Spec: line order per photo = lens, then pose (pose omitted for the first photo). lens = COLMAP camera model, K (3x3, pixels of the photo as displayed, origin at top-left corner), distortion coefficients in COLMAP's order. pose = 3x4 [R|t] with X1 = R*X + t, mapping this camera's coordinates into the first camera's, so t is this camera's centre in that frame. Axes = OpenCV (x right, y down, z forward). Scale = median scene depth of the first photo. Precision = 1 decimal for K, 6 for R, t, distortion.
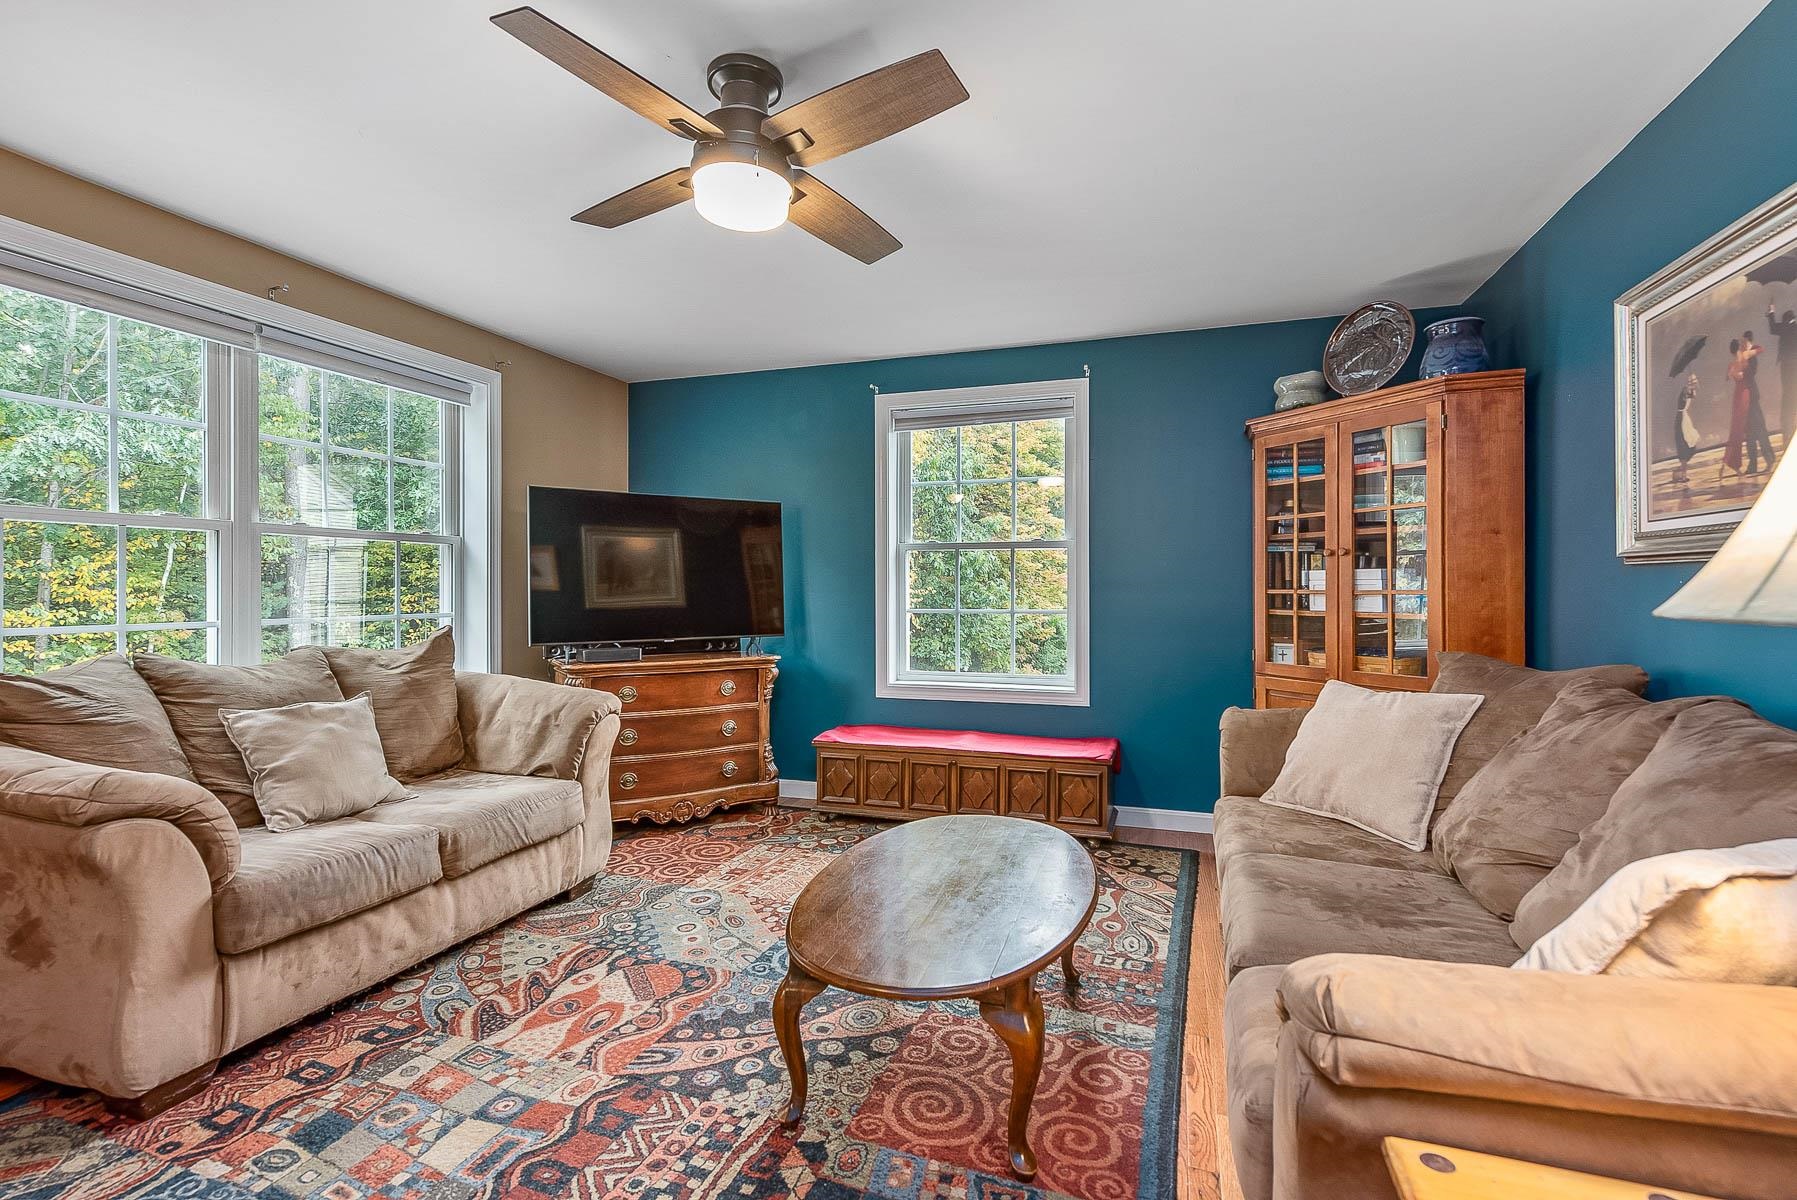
lens RADIAL K [[807.6, 0, 907.4], [0, 807.6, 593.9], [0, 0, 1]] dist [0.004987, -0.000866]
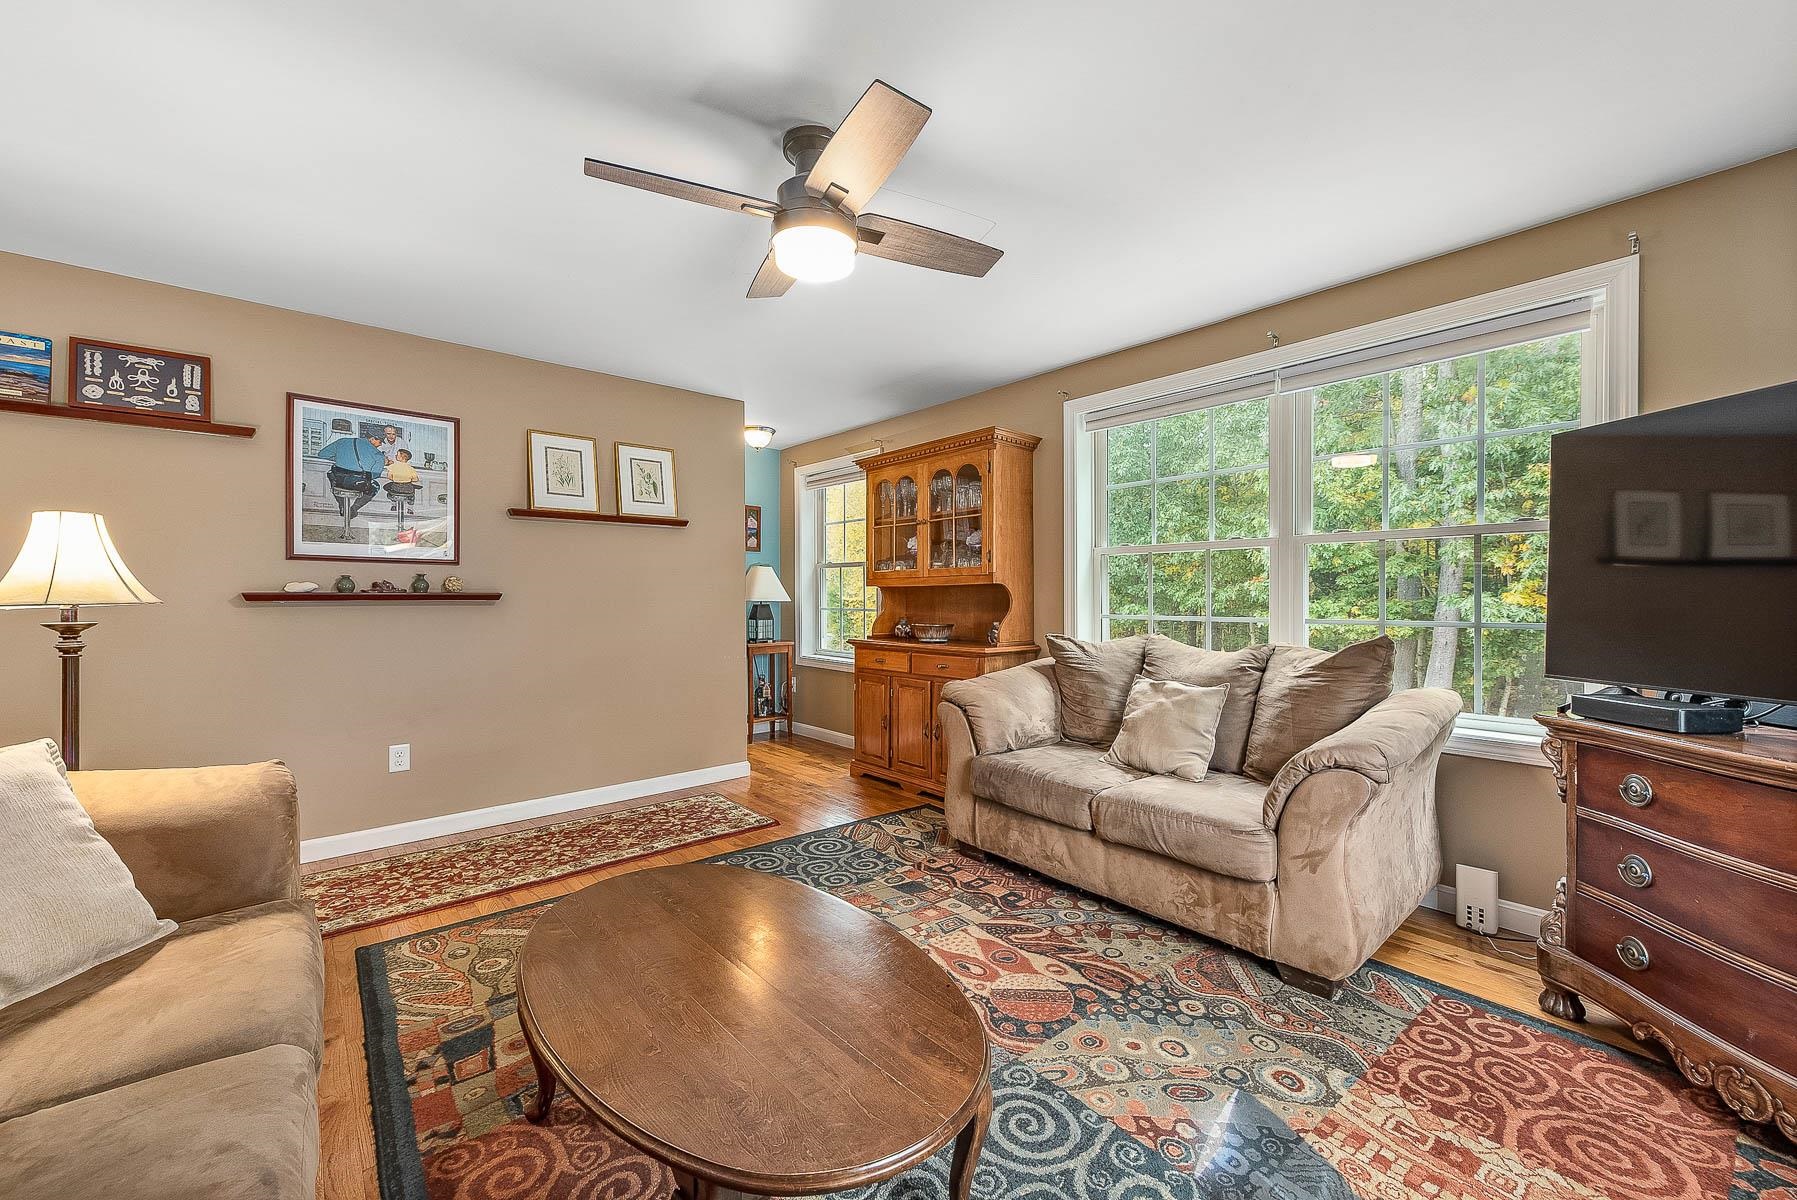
lens RADIAL K [[710.0, 0, 905.2], [0, 710.0, 607.2], [0, 0, 1]] dist [0.016761, -0.002429]
pose [[-0.512969, 0.014456, -0.858285, 0.552257], [-0.004478, 0.999800, 0.019516, -0.010363], [0.858395, 0.013855, -0.512802, 1.478579]]
